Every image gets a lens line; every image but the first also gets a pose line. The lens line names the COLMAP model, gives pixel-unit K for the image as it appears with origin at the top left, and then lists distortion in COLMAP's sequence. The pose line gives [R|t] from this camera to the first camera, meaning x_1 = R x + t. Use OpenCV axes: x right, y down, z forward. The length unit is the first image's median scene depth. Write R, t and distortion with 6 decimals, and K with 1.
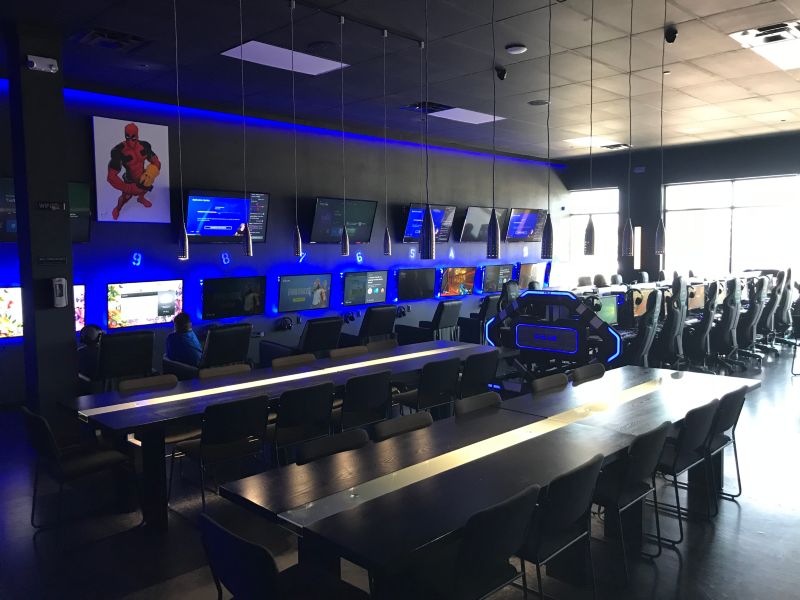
lens RADIAL K [[657.9, 0, 398.5], [0, 657.9, 294.1], [0, 0, 1]] dist [0.000337, -0.004337]
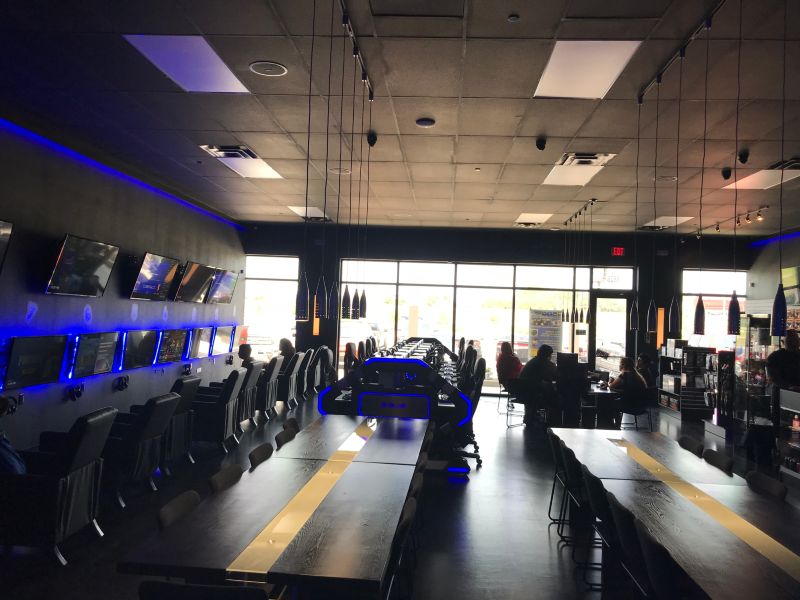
lens RADIAL K [[657.9, 0, 398.5], [0, 657.9, 294.1], [0, 0, 1]] dist [0.000337, -0.004337]
pose [[0.753850, 0.065412, 0.653783, -0.227059], [-0.002815, 0.995344, -0.096340, -0.004105], [-0.657041, 0.070785, 0.750524, 0.126079]]
